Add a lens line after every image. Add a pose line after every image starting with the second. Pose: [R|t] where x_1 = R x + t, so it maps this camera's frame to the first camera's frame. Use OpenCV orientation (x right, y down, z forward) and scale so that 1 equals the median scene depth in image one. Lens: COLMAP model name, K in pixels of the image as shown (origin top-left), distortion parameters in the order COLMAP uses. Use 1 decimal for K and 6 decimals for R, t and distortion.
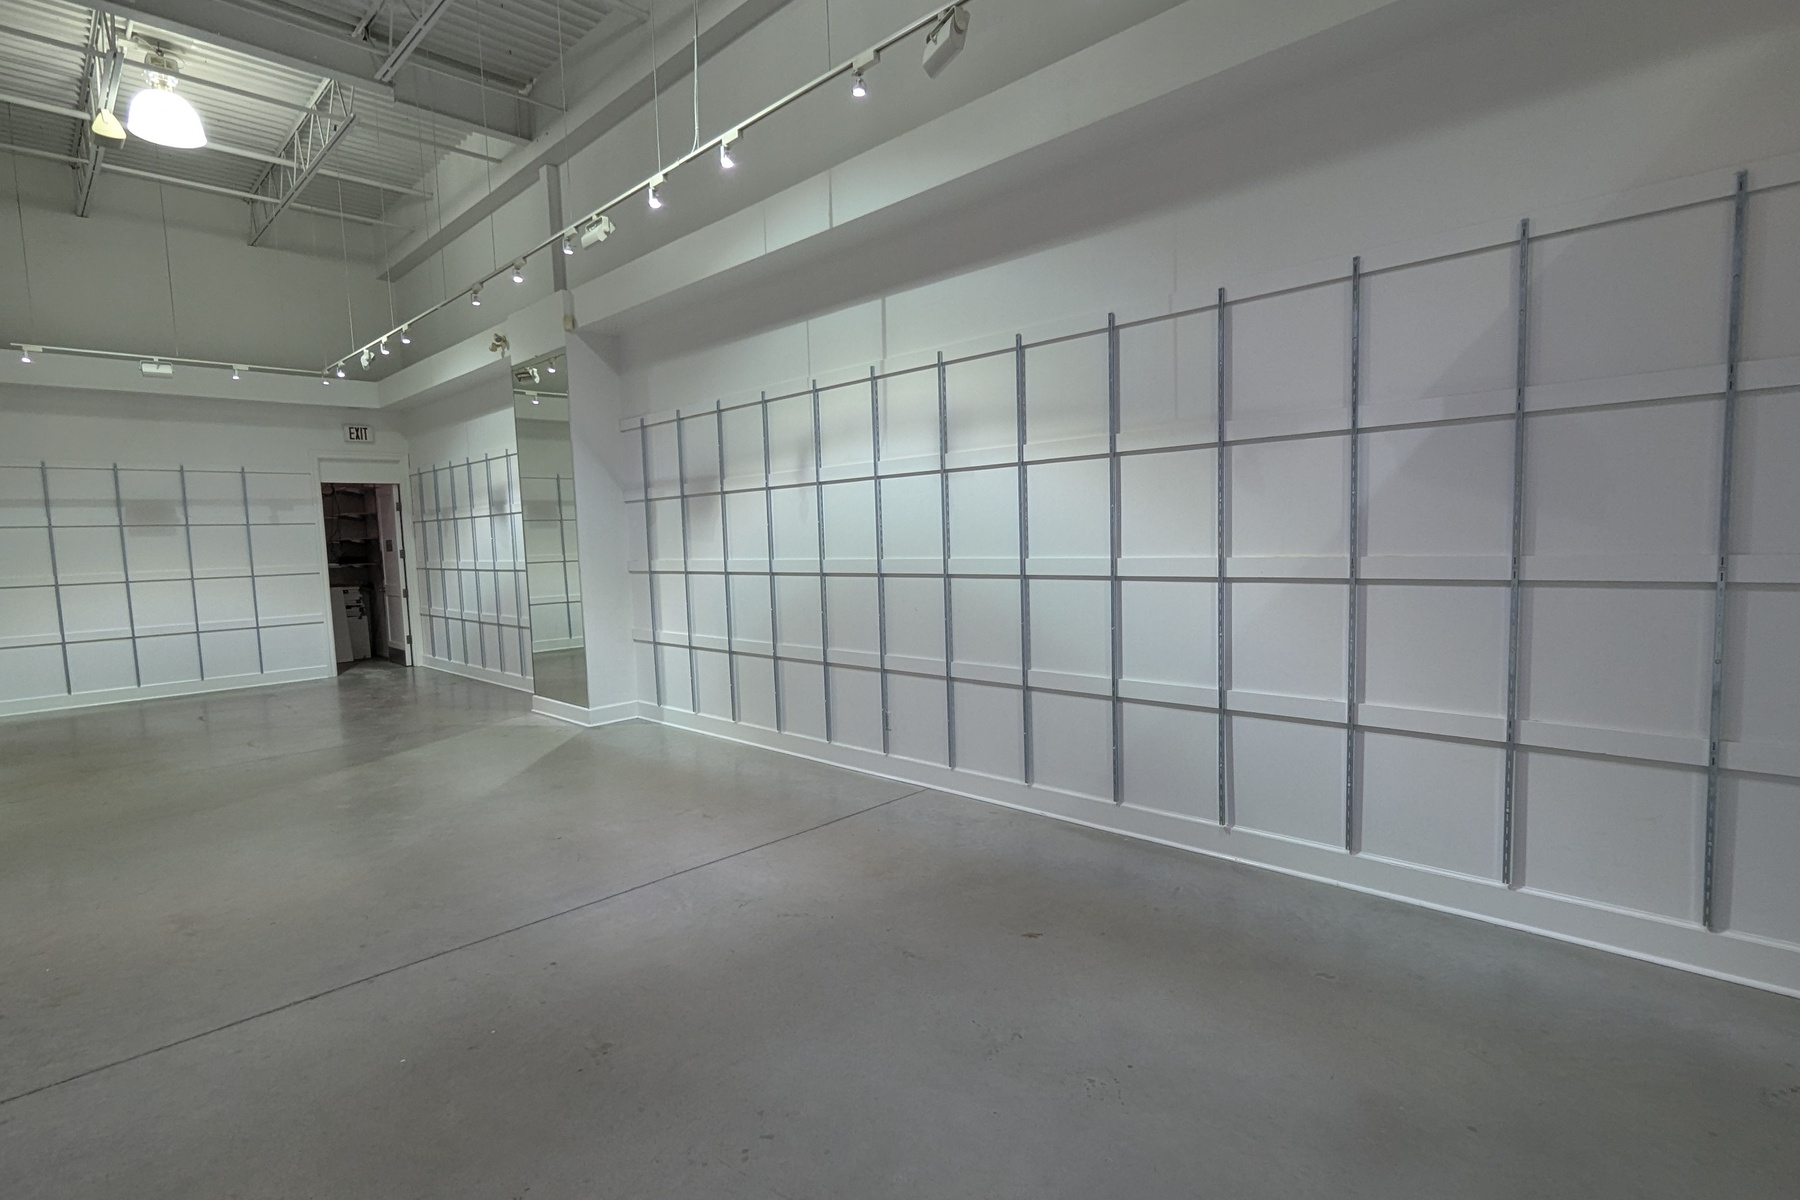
lens RADIAL K [[881.7, 0, 908.7], [0, 881.7, 617.3], [0, 0, 1]] dist [-0.000287, 0.000640]
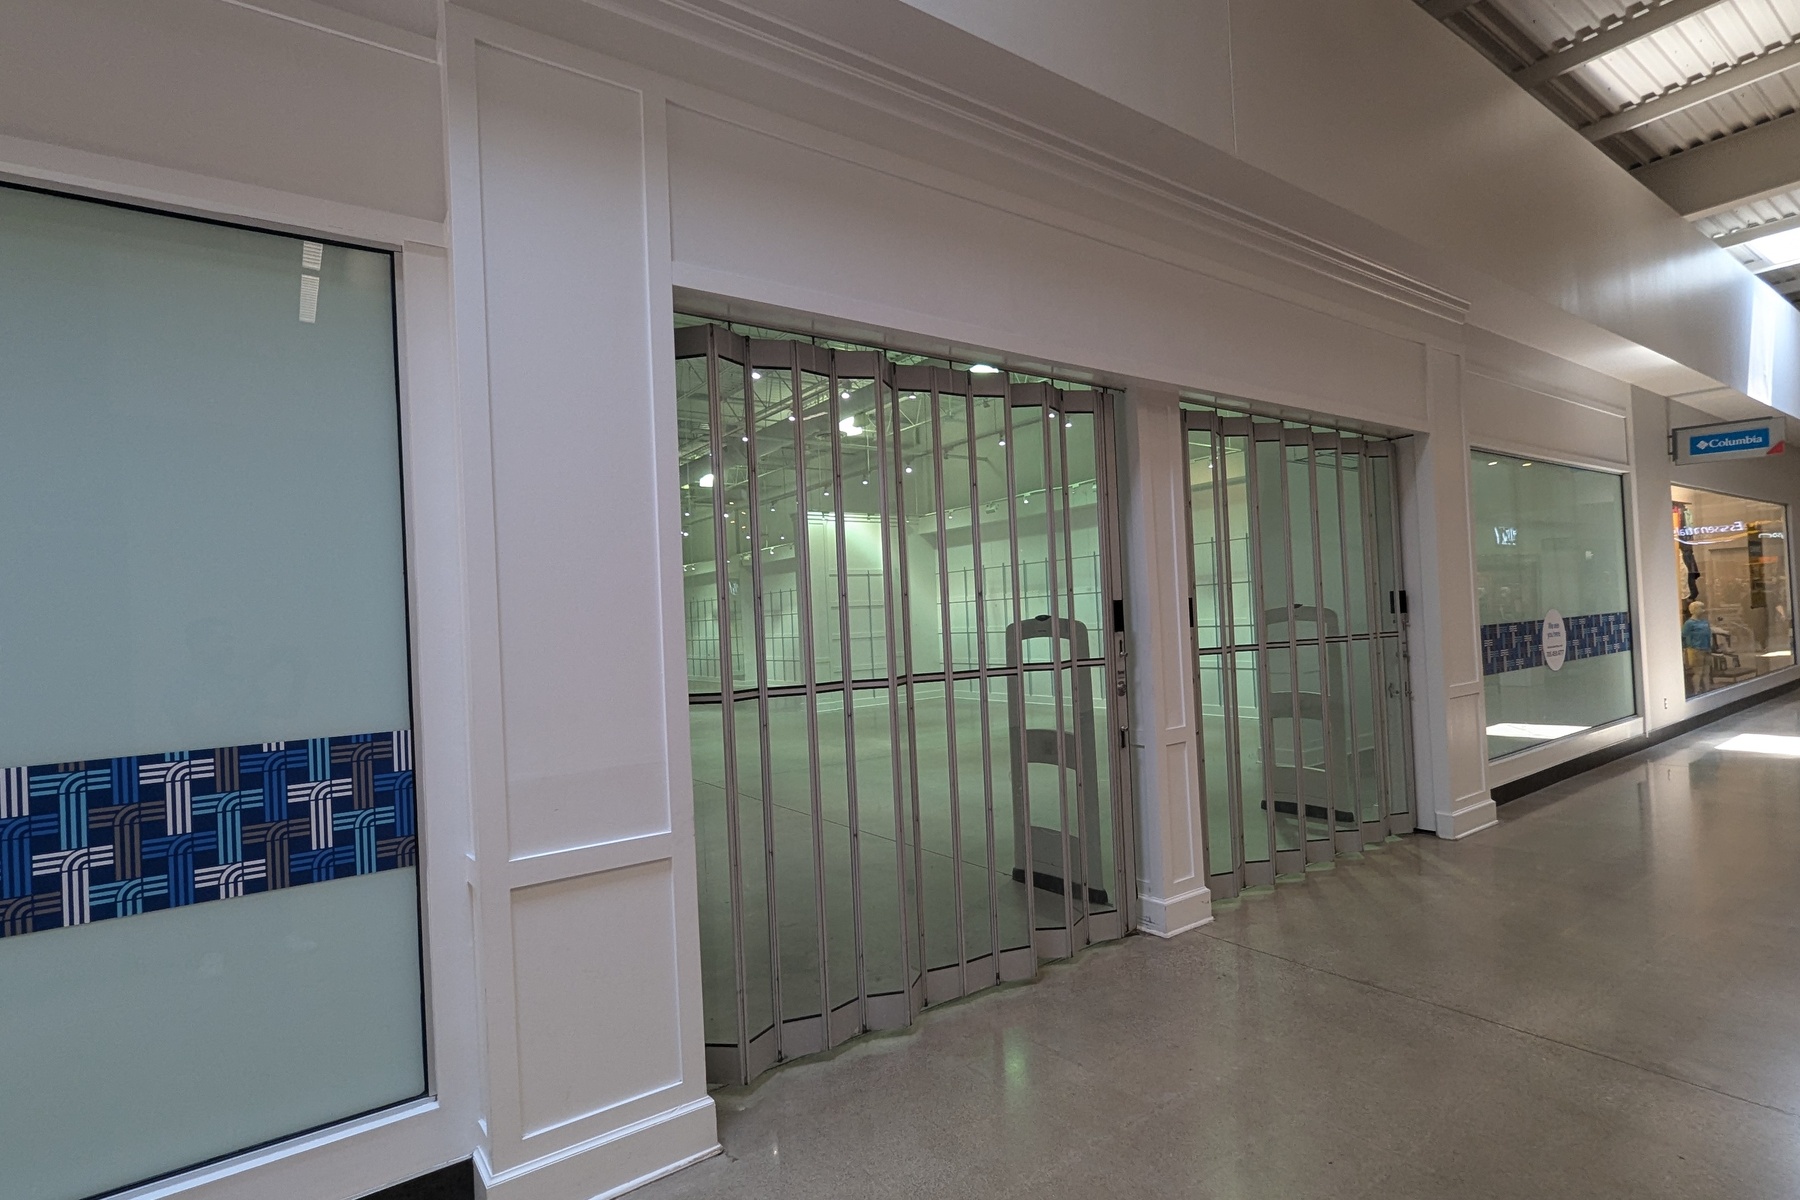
lens RADIAL K [[881.7, 0, 906.6], [0, 881.7, 608.0], [0, 0, 1]] dist [-0.000287, 0.000640]
pose [[0.983016, -0.015696, -0.182847, 0.896157], [-0.003258, 0.994686, -0.102901, 0.183996], [0.183490, 0.101750, 0.977741, -2.271022]]
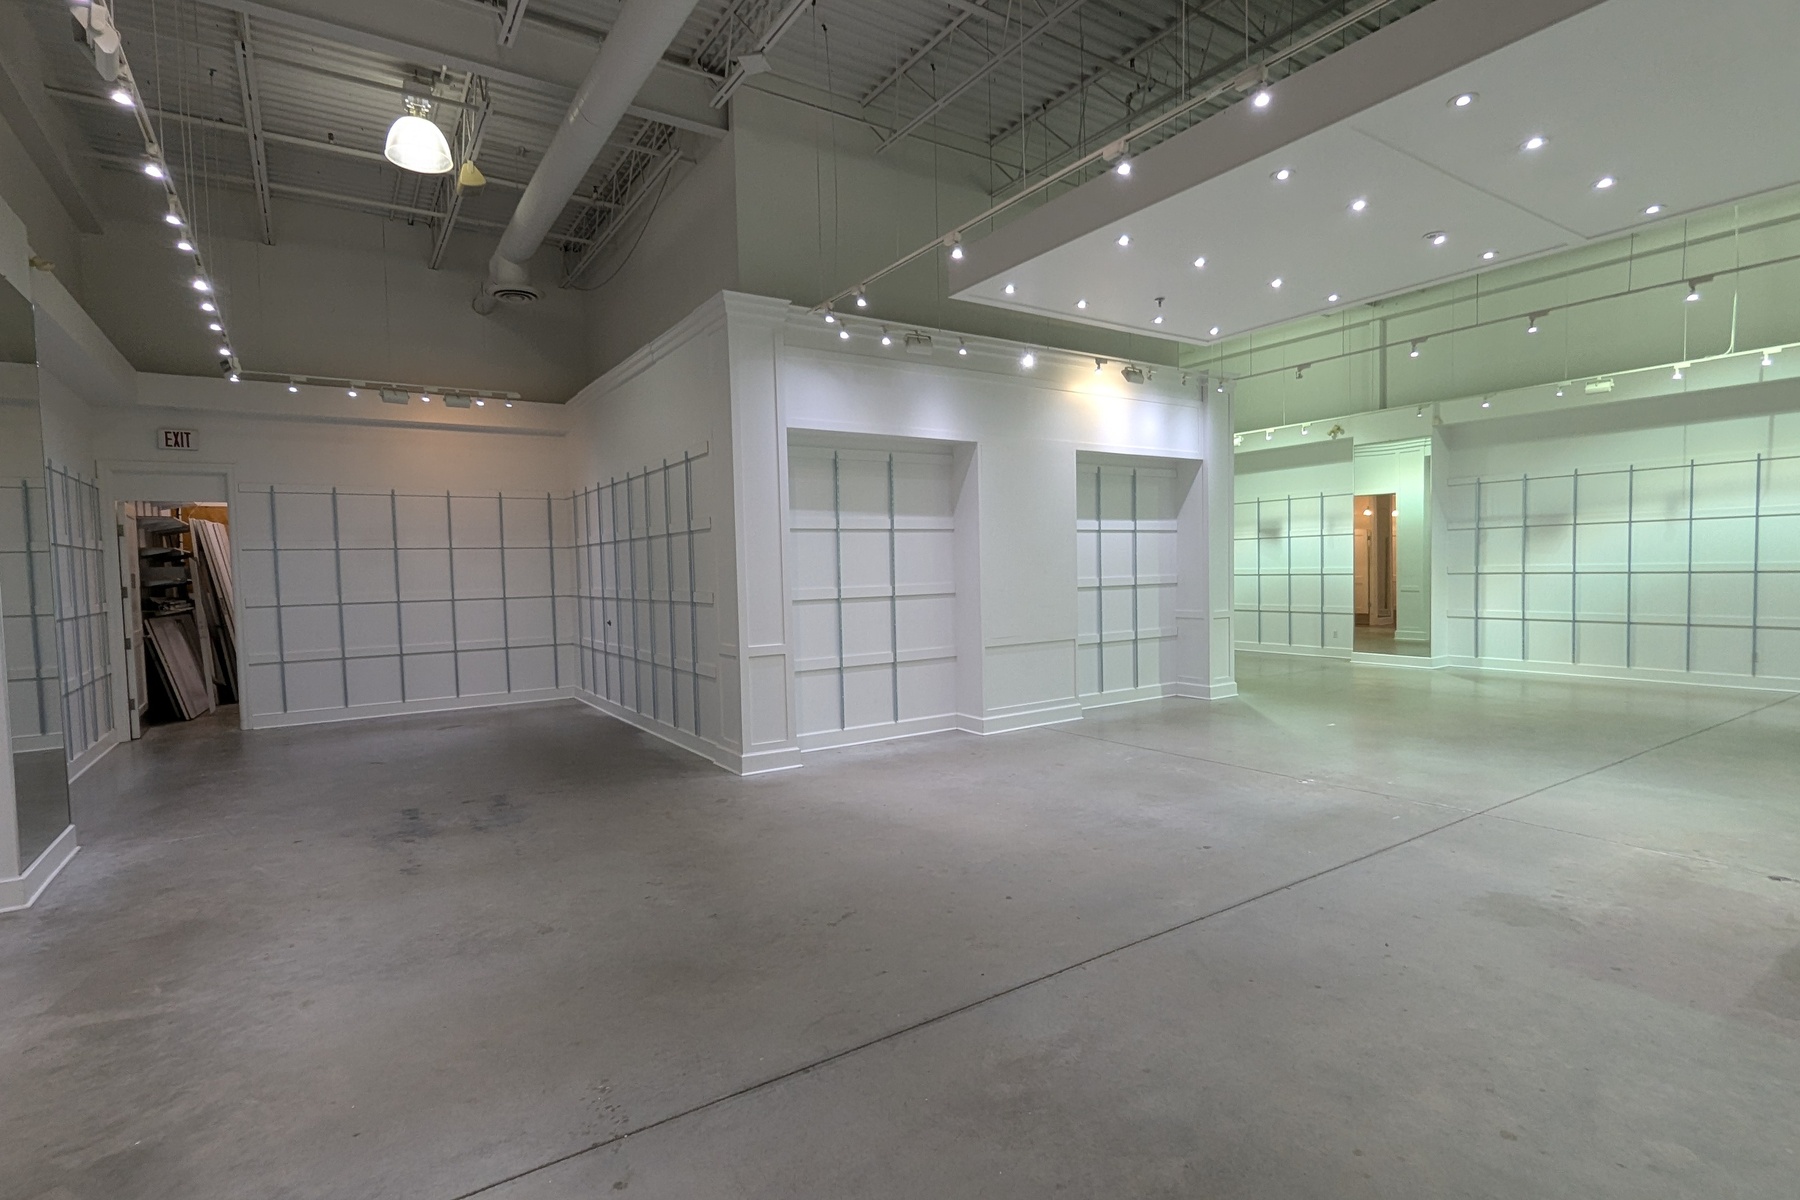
lens RADIAL K [[881.7, 0, 911.0], [0, 881.7, 609.4], [0, 0, 1]] dist [-0.000287, 0.000640]
pose [[0.978131, 0.016712, -0.207319, -1.068289], [-0.024268, 0.999129, -0.033956, 0.103409], [0.206571, 0.038244, 0.977684, -0.855746]]
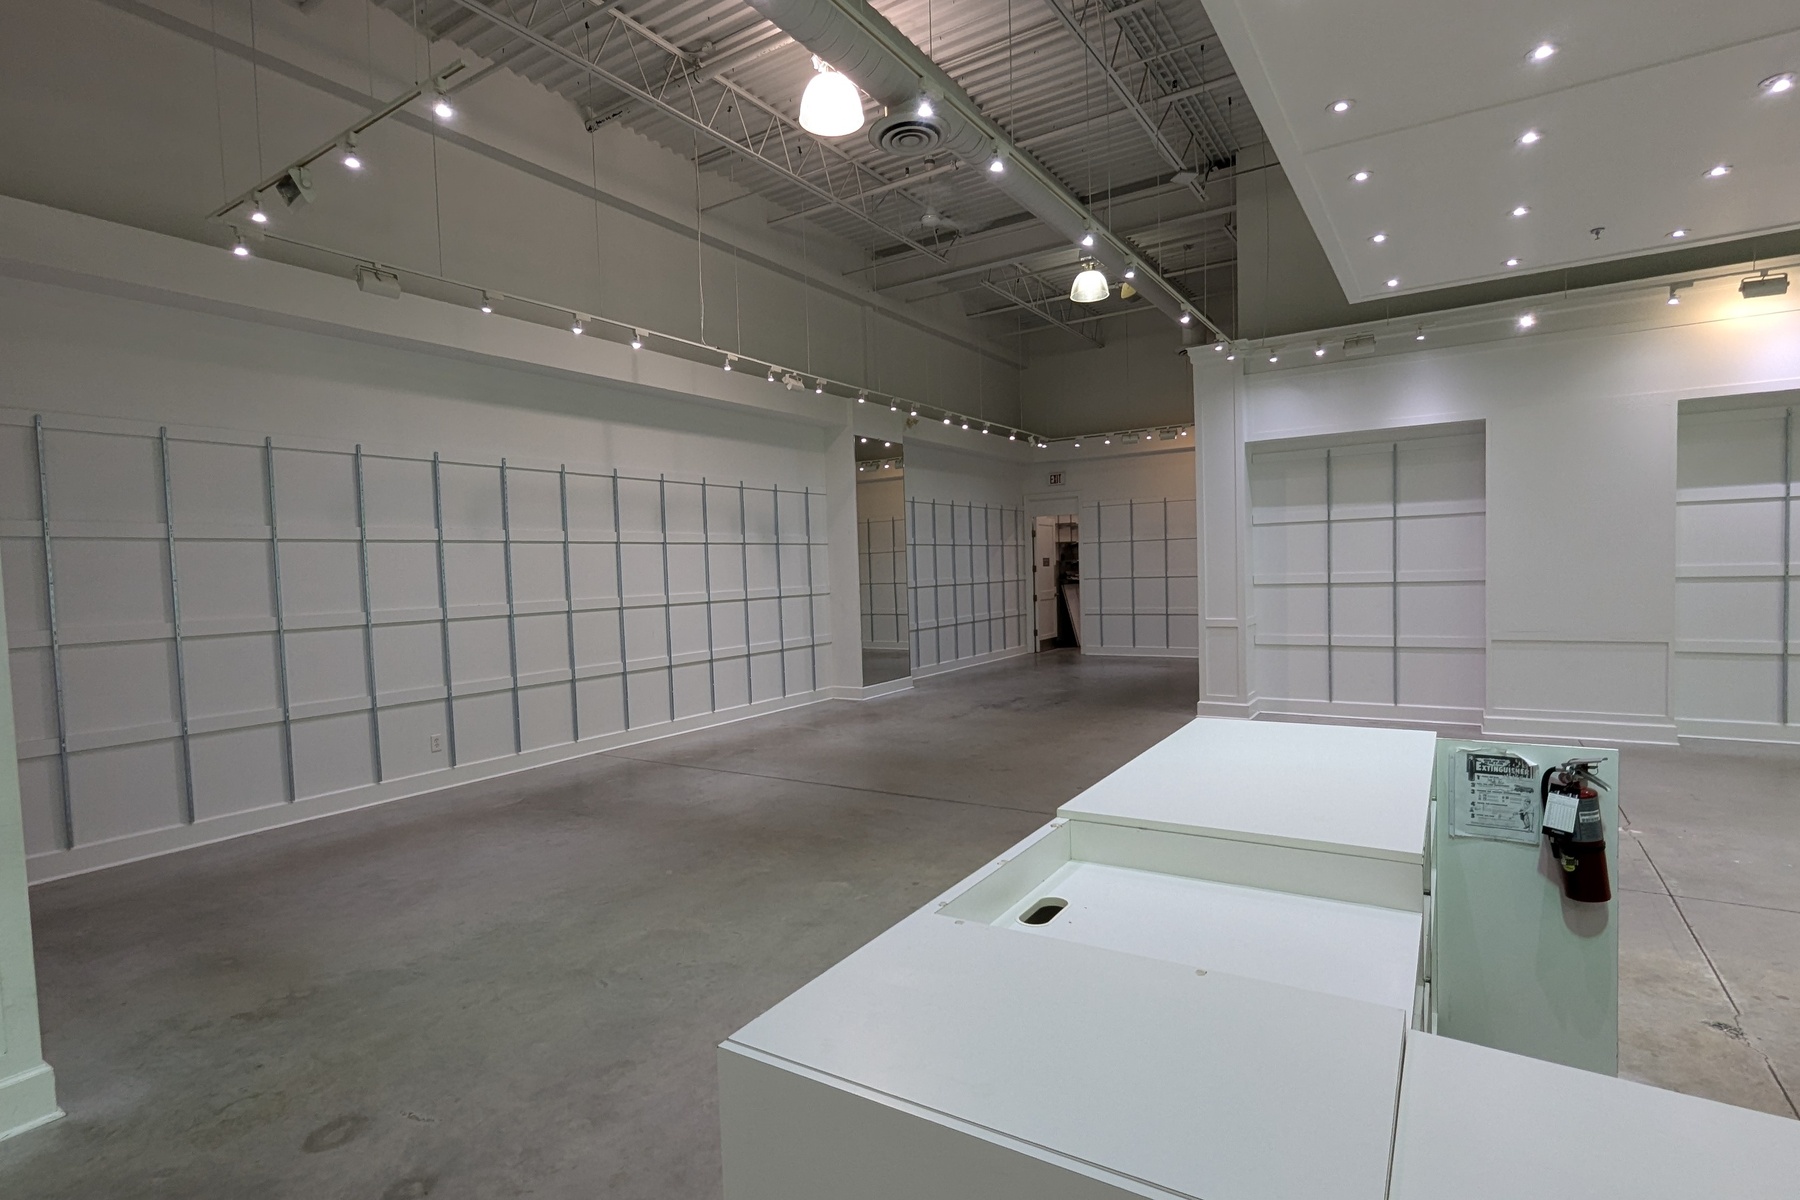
lens RADIAL K [[881.7, 0, 906.5], [0, 881.7, 611.2], [0, 0, 1]] dist [-0.000287, 0.000640]
pose [[0.195997, 0.071281, -0.978010, -0.276887], [-0.063052, 0.996207, 0.059971, 0.054998], [0.978575, 0.049911, 0.199748, -0.601358]]
